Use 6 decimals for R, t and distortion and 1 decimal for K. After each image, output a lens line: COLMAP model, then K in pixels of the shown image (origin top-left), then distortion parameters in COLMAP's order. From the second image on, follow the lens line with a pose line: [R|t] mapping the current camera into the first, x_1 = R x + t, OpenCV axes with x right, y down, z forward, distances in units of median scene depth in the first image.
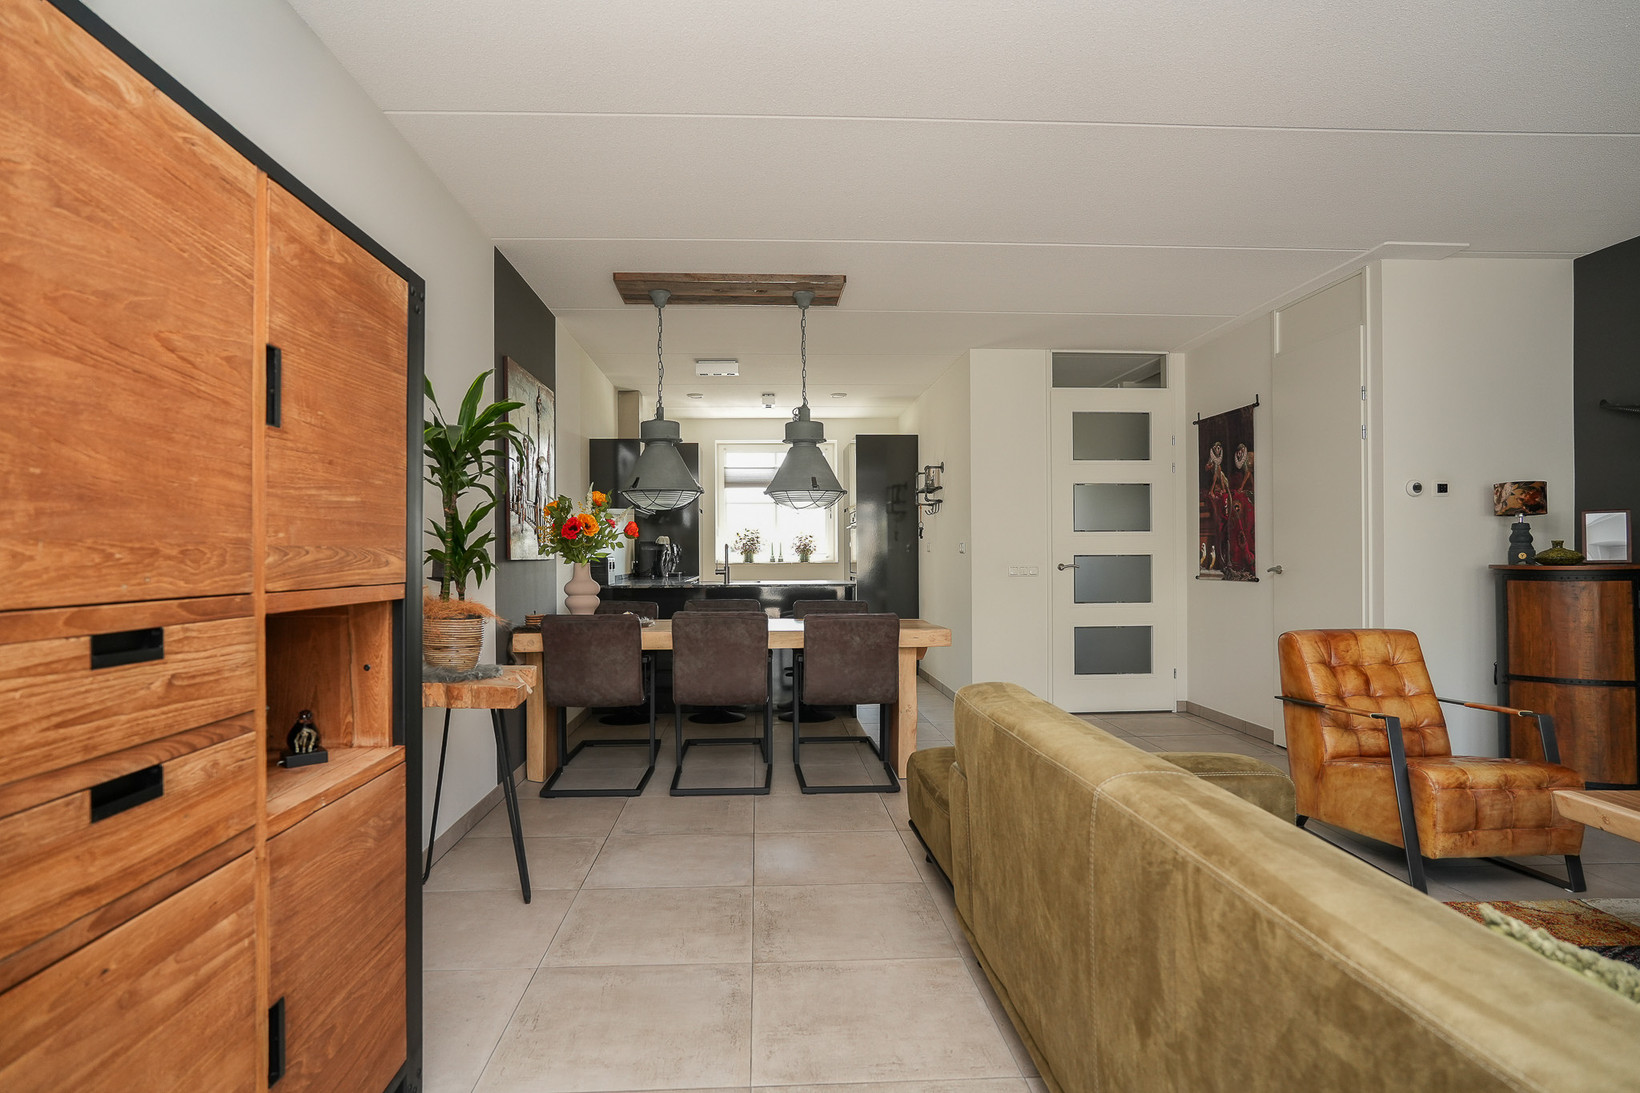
lens RADIAL K [[896.9, 0, 823.0], [0, 896.9, 553.0], [0, 0, 1]] dist [-0.028594, 0.018621]
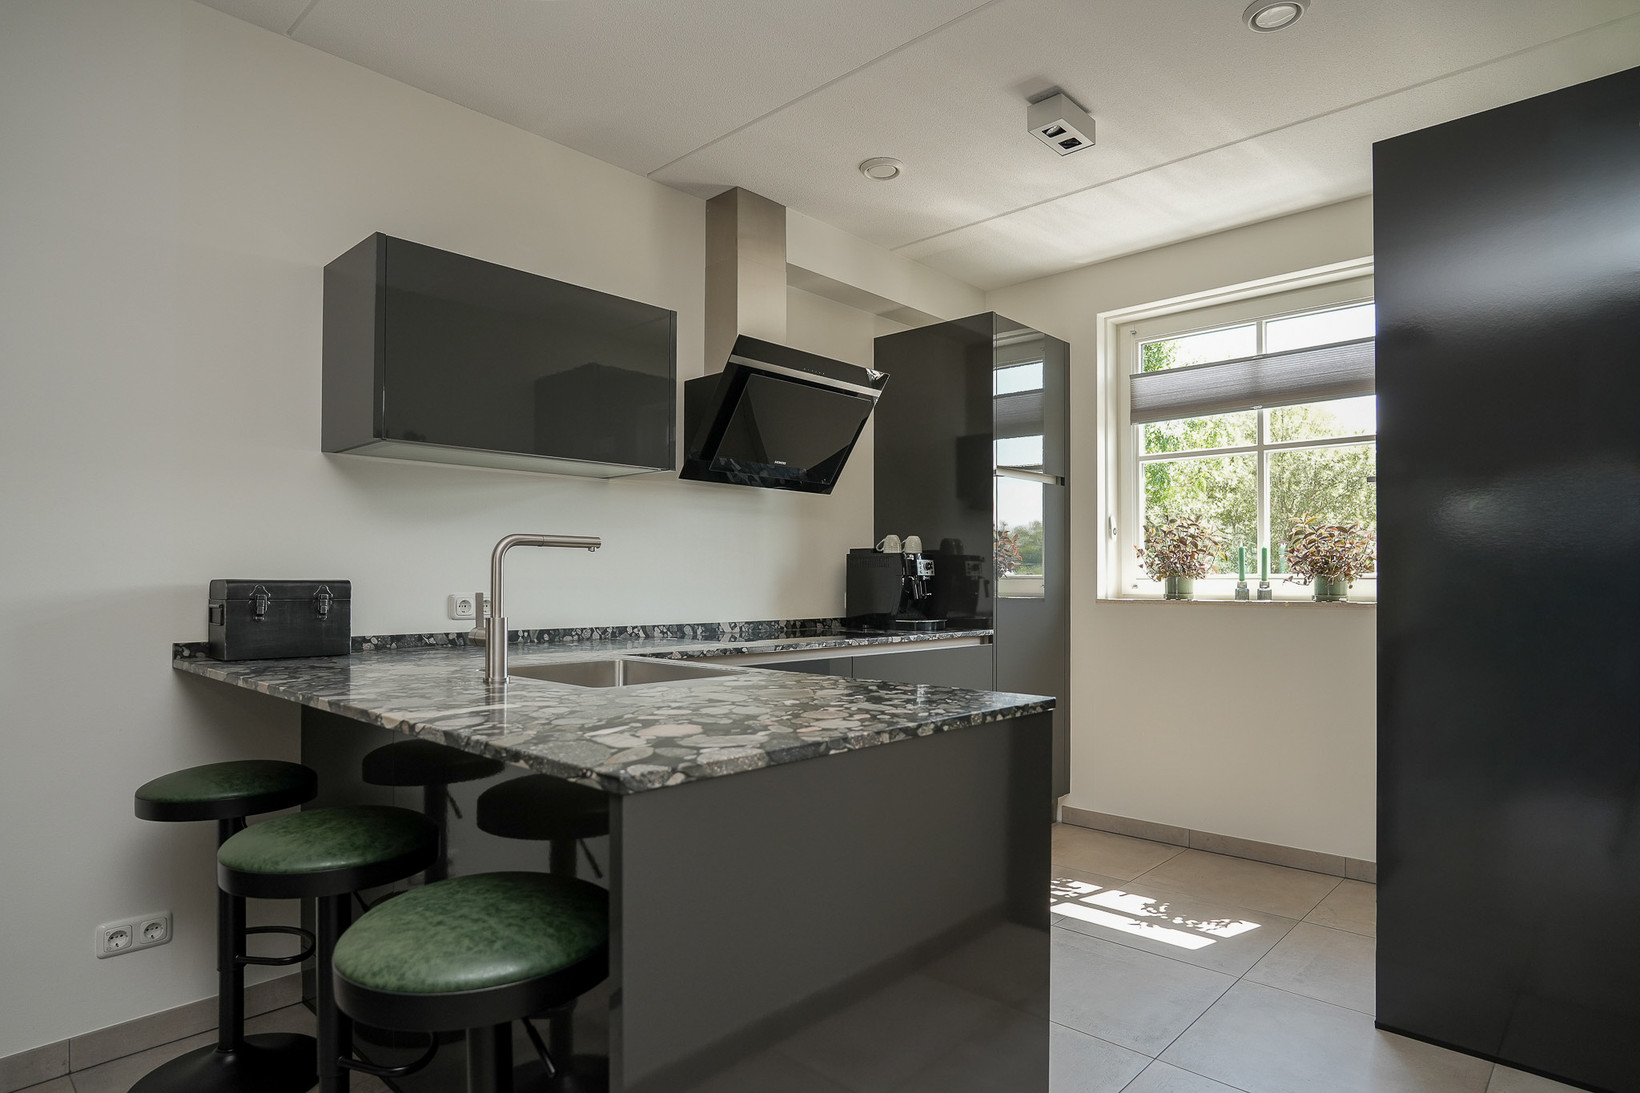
lens RADIAL K [[920.5, 0, 837.2], [0, 920.5, 574.6], [0, 0, 1]] dist [-0.032012, -0.000276]
pose [[0.690539, 0.003993, -0.723284, 0.255475], [-0.006734, 0.999977, -0.000909, 0.002290], [0.723264, 0.005498, 0.690550, 1.366313]]
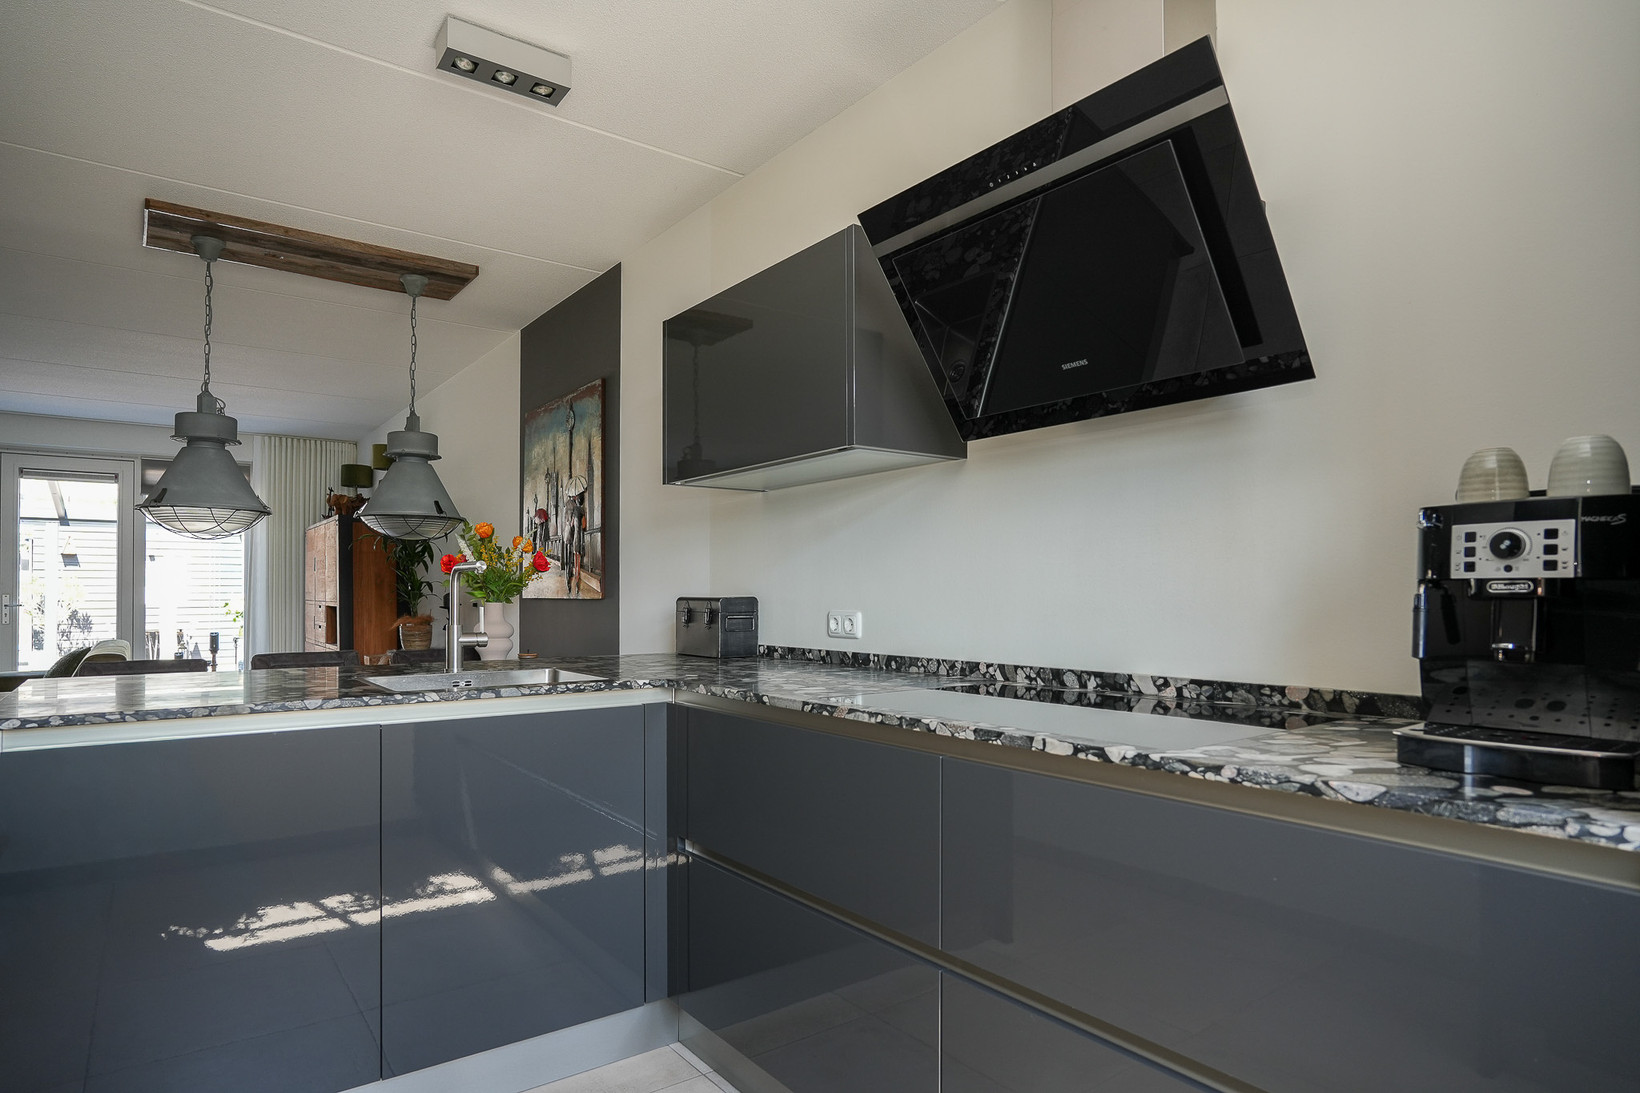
lens RADIAL K [[903.6, 0, 804.2], [0, 903.6, 571.8], [0, 0, 1]] dist [-0.038498, 0.019933]
pose [[-0.843928, -0.005876, -0.536424, -0.048556], [0.008294, 0.999678, -0.023999, 0.004988], [0.536392, -0.024703, -0.843607, 2.148146]]
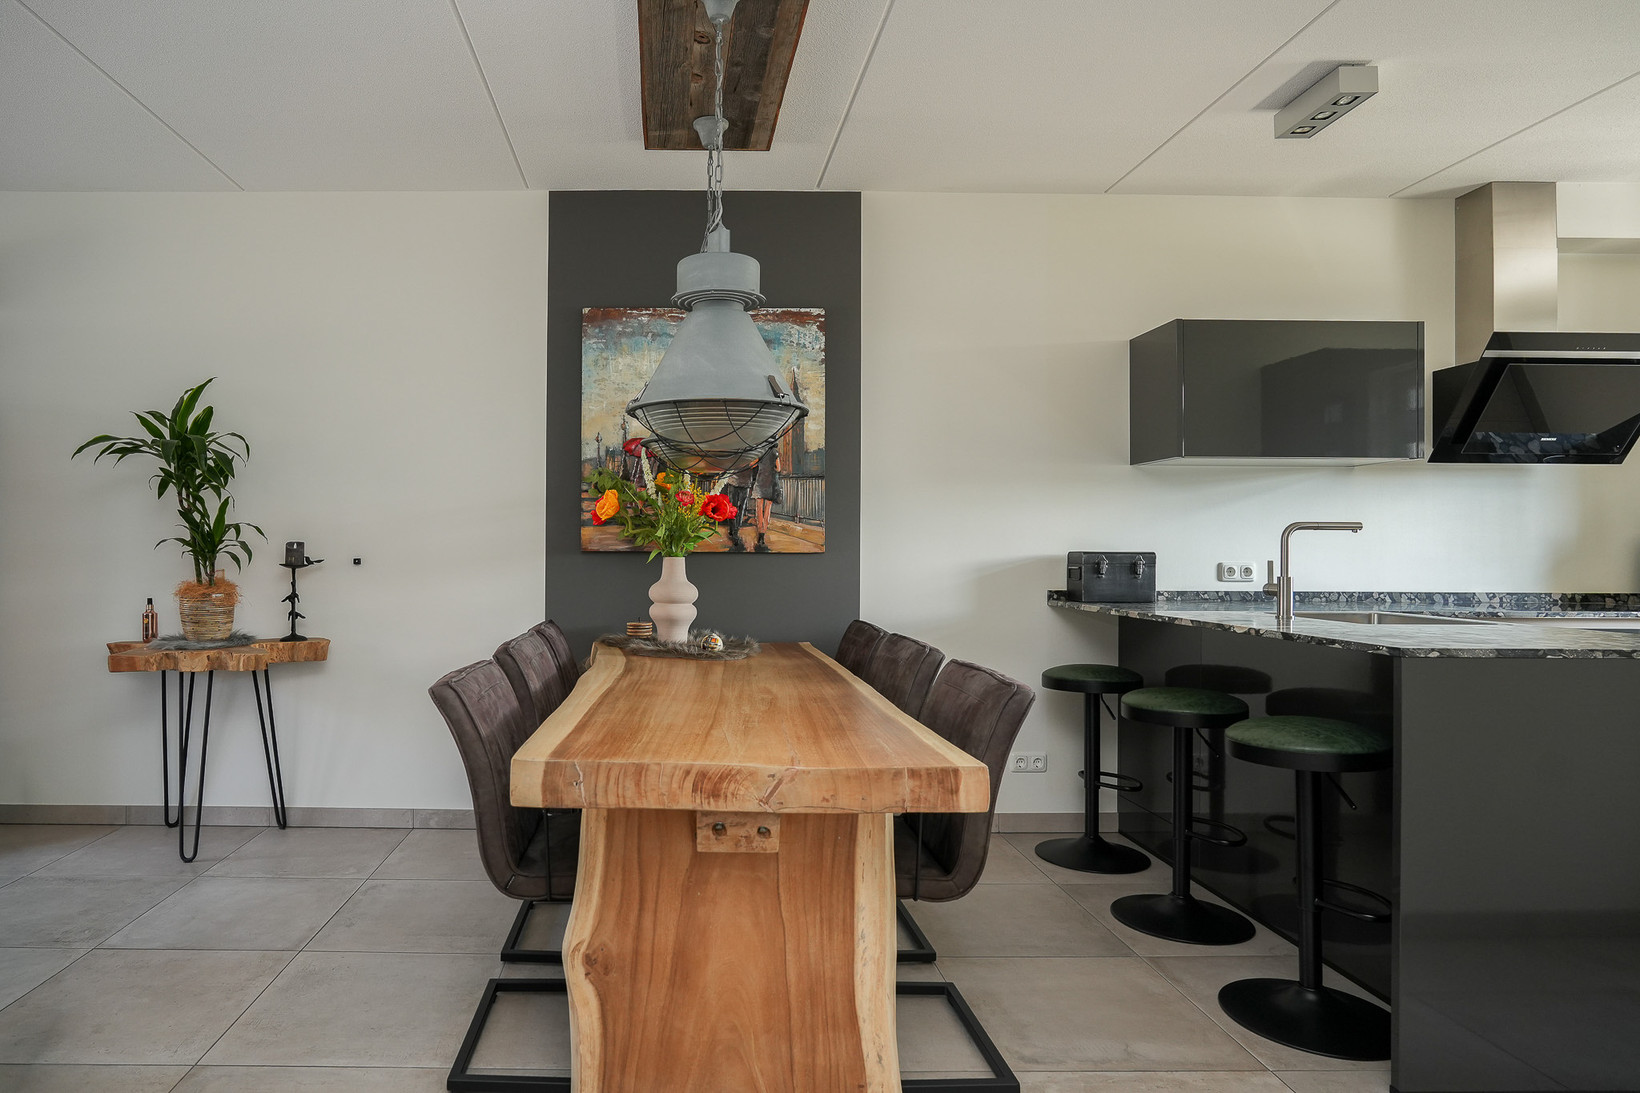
lens RADIAL K [[955.6, 0, 689.9], [0, 955.6, 543.8], [0, 0, 1]] dist [-0.029699, 0.013766]
pose [[-0.067144, 0.001324, -0.997742, 0.534160], [-0.002746, 0.999995, 0.001512, -0.000398], [0.997739, 0.002841, -0.067140, 1.172255]]
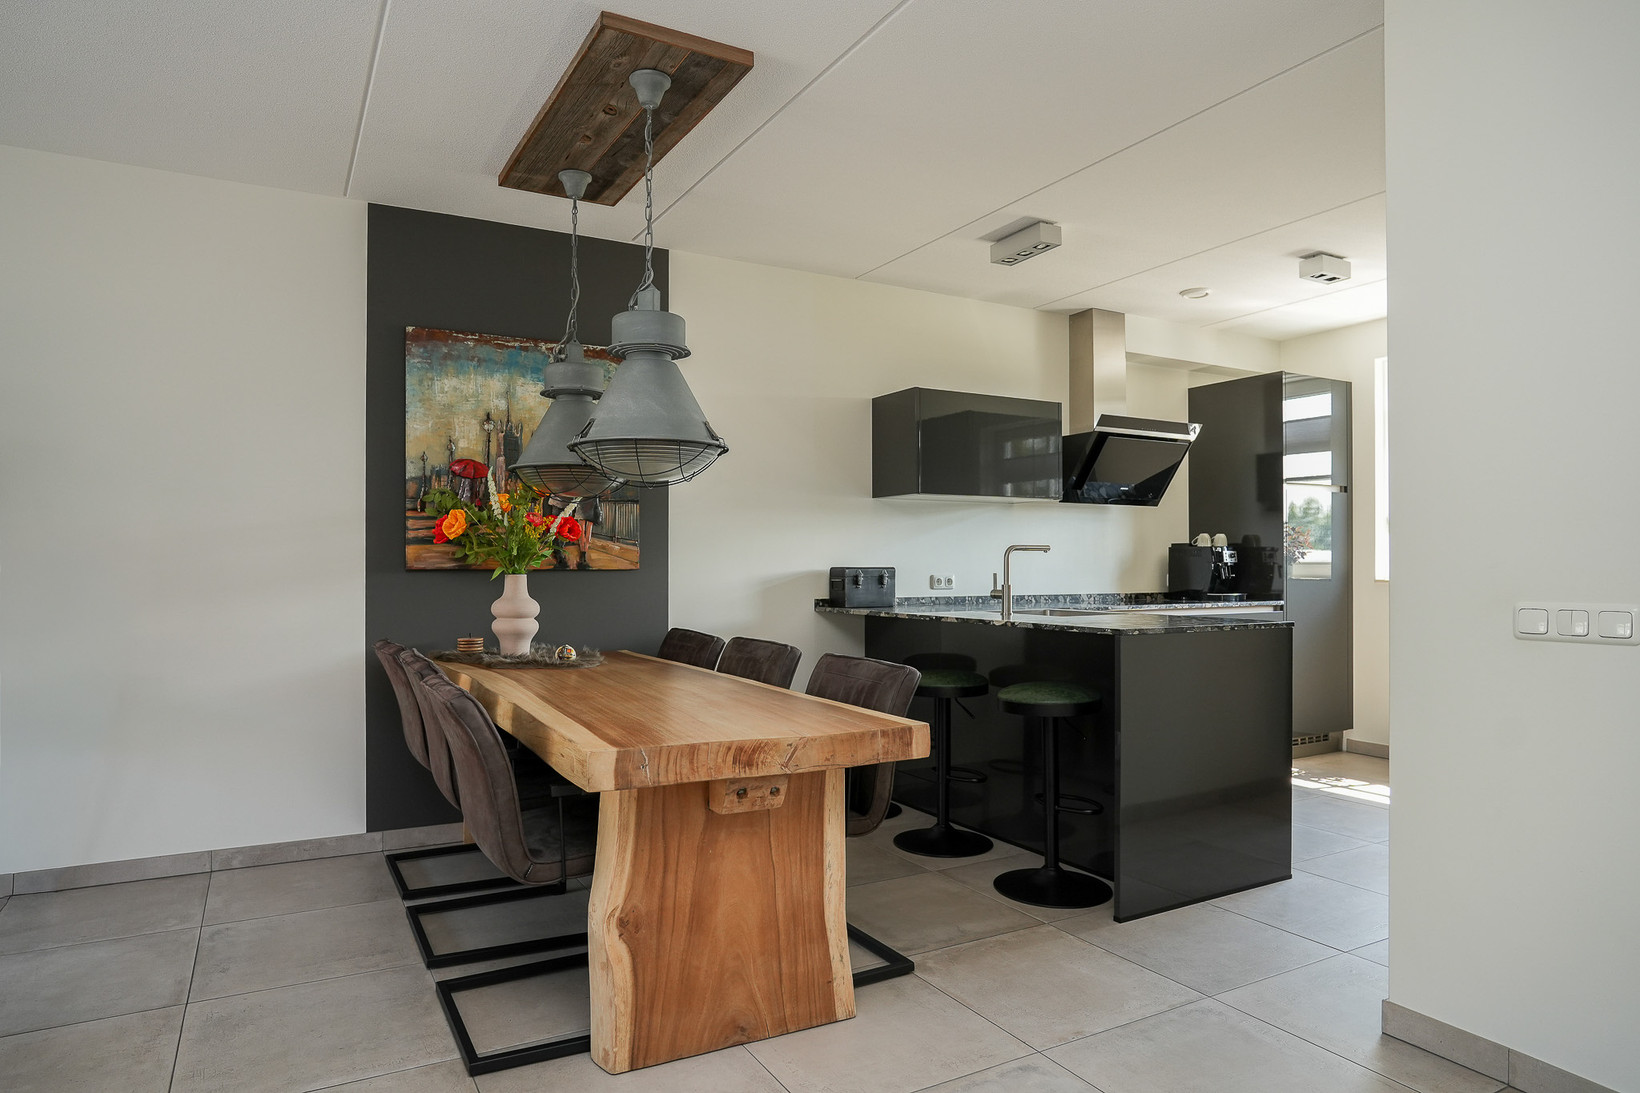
lens RADIAL K [[922.7, 0, 786.7], [0, 922.7, 564.8], [0, 0, 1]] dist [-0.027119, 0.016669]
pose [[0.391894, 0.006072, -0.919990, 0.581545], [-0.000806, 0.999980, 0.006257, -0.001935], [0.920010, -0.001710, 0.391891, 1.000184]]
